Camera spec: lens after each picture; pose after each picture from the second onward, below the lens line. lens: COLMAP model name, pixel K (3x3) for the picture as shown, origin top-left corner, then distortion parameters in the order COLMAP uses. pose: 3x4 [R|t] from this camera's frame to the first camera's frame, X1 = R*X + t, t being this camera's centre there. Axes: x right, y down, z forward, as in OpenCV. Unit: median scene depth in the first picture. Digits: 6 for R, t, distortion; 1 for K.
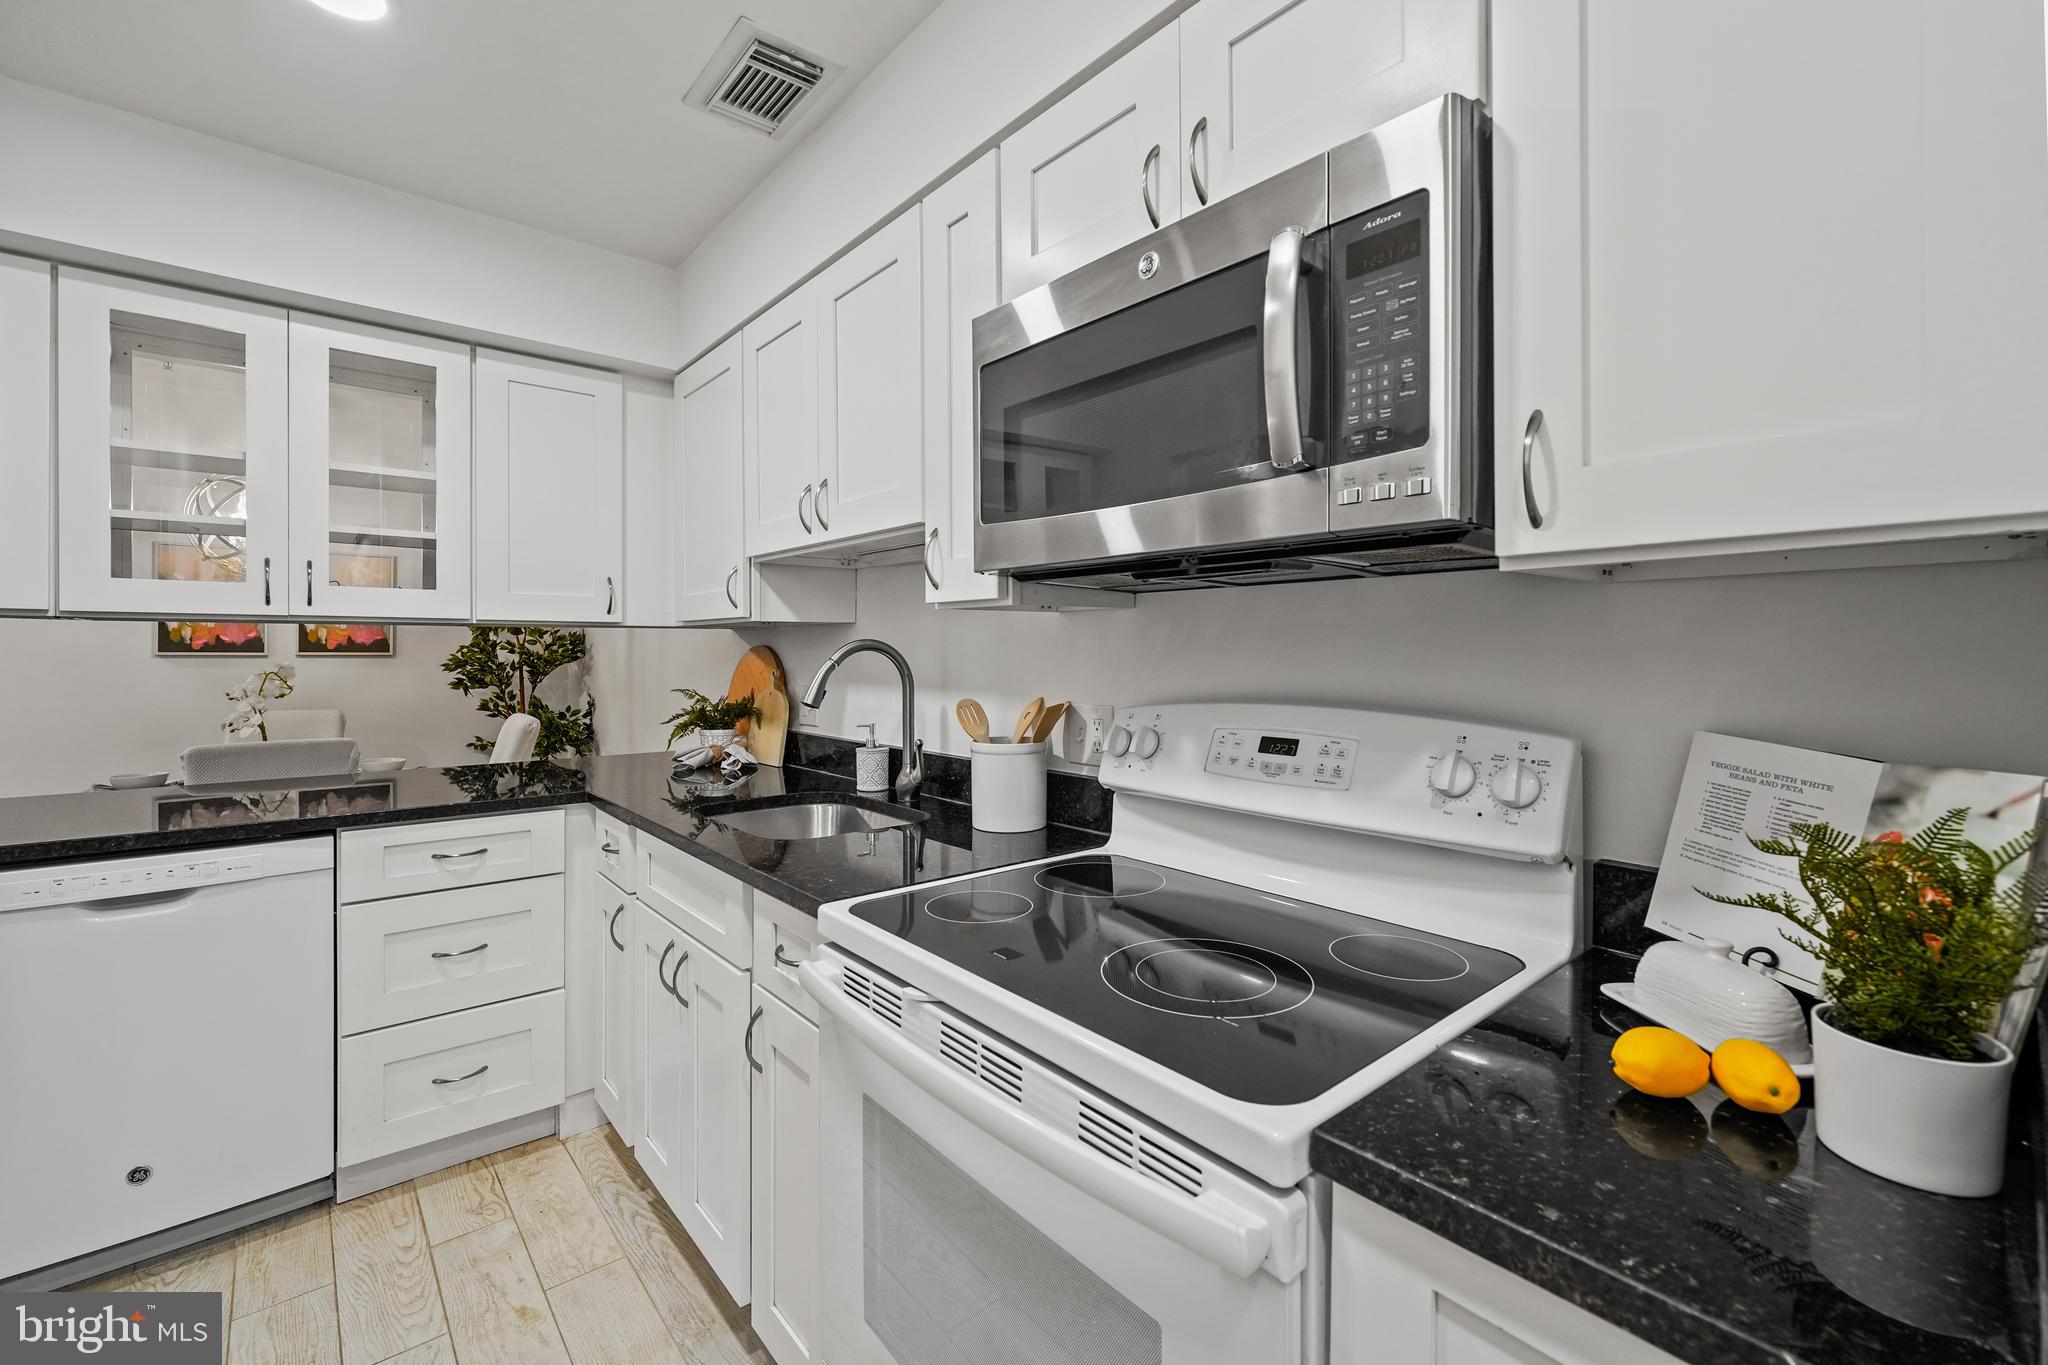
lens RADIAL K [[871.7, 0, 1027.1], [0, 871.7, 670.6], [0, 0, 1]] dist [0.002005, 0.000232]
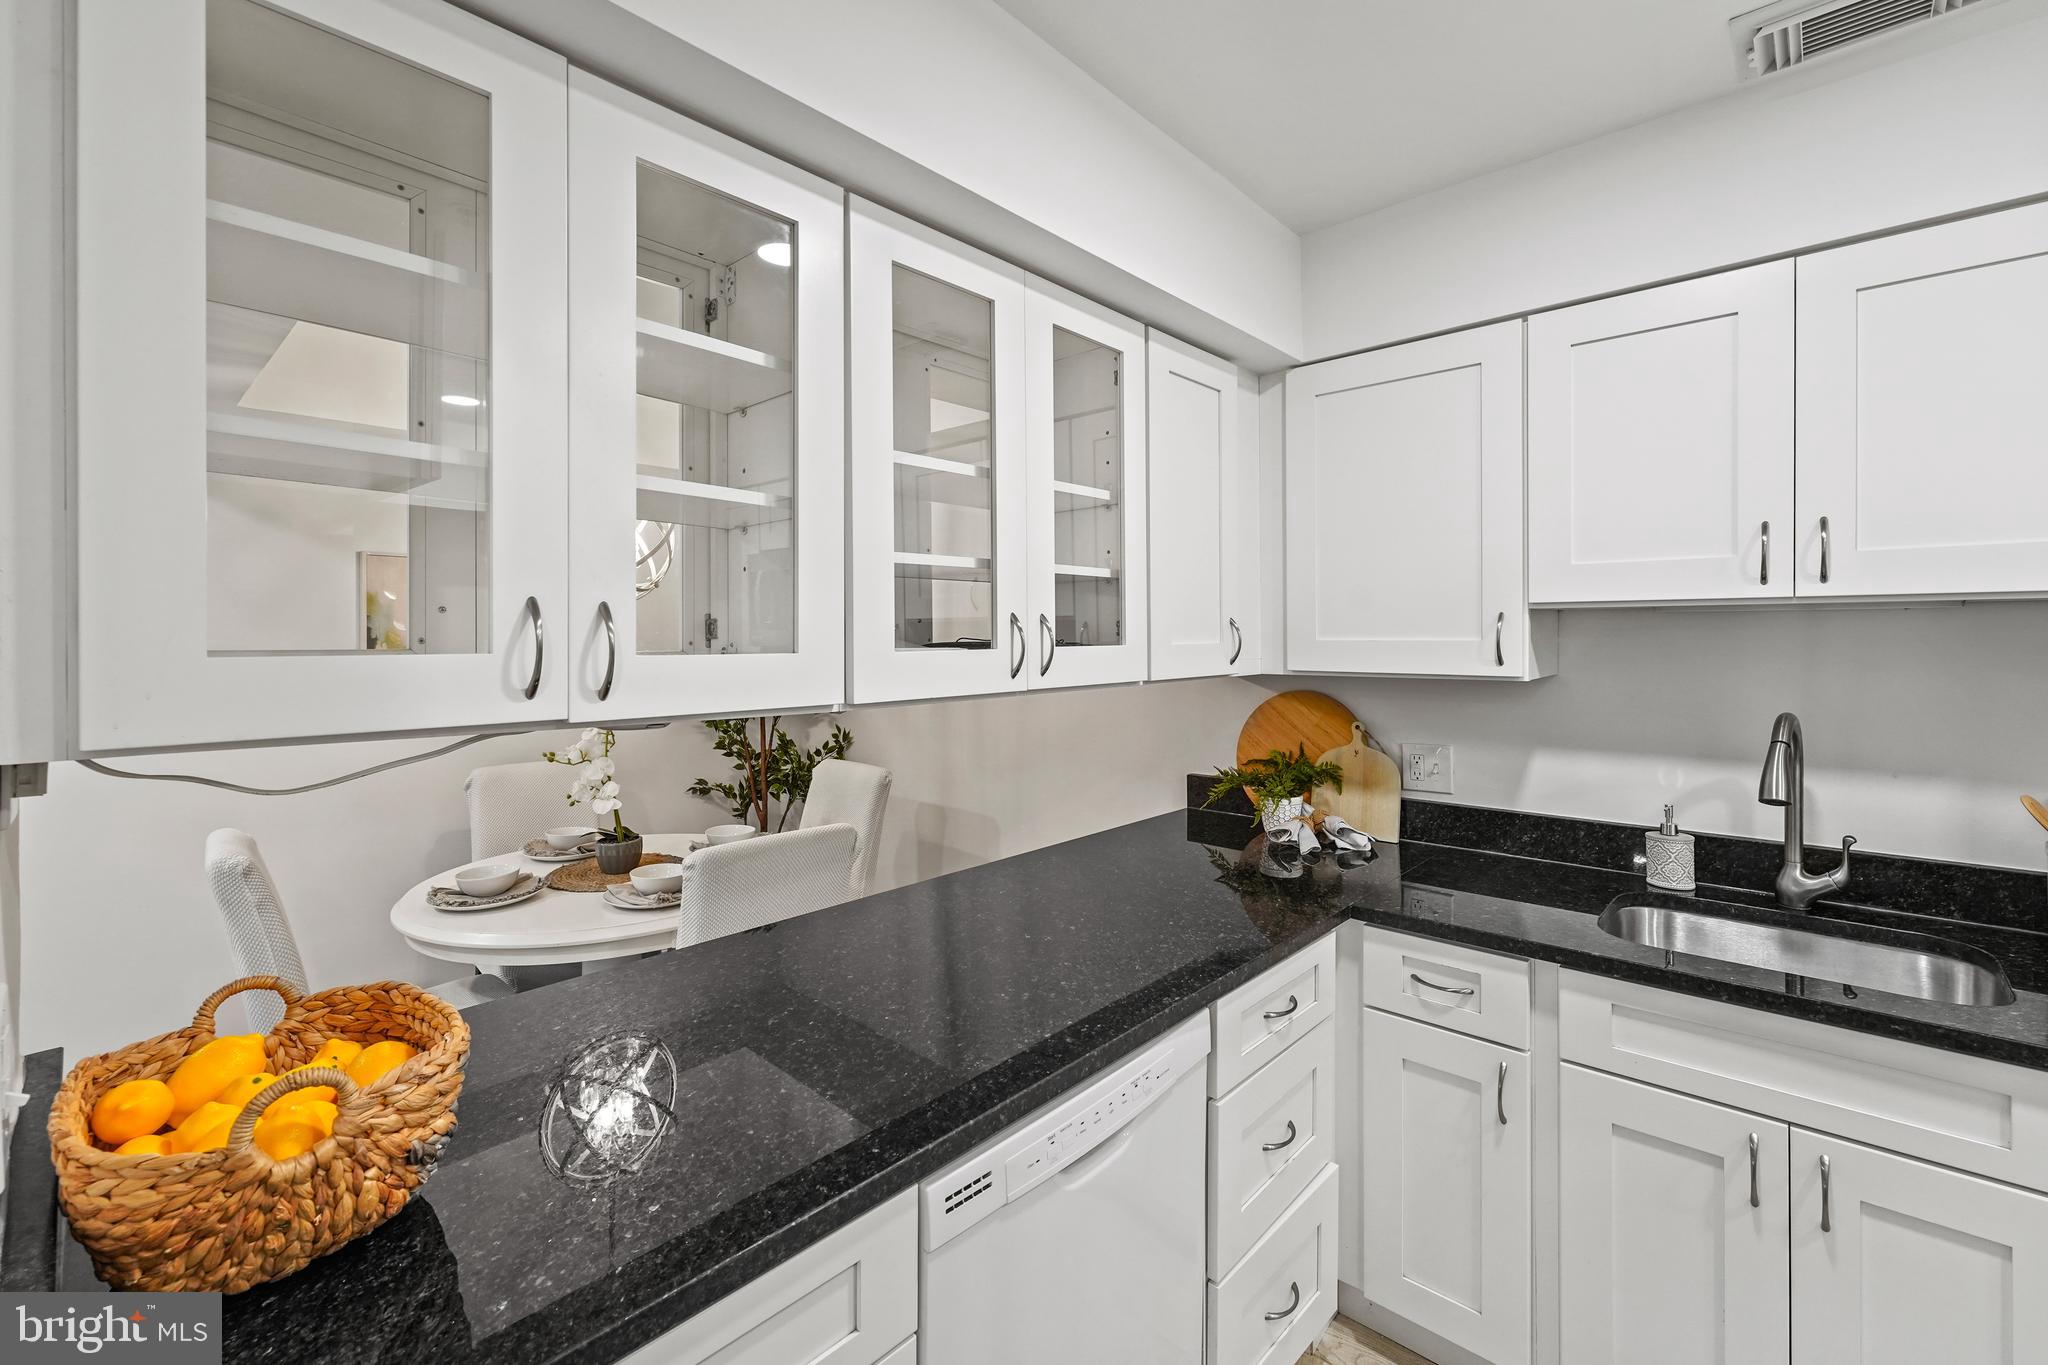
lens RADIAL K [[871.7, 0, 1032.1], [0, 871.7, 637.4], [0, 0, 1]] dist [0.002005, 0.000232]
pose [[0.991423, -0.009027, 0.130378, -0.866350], [0.011263, 0.999802, -0.016418, -0.088272], [-0.130204, 0.017746, 0.991328, 0.263646]]
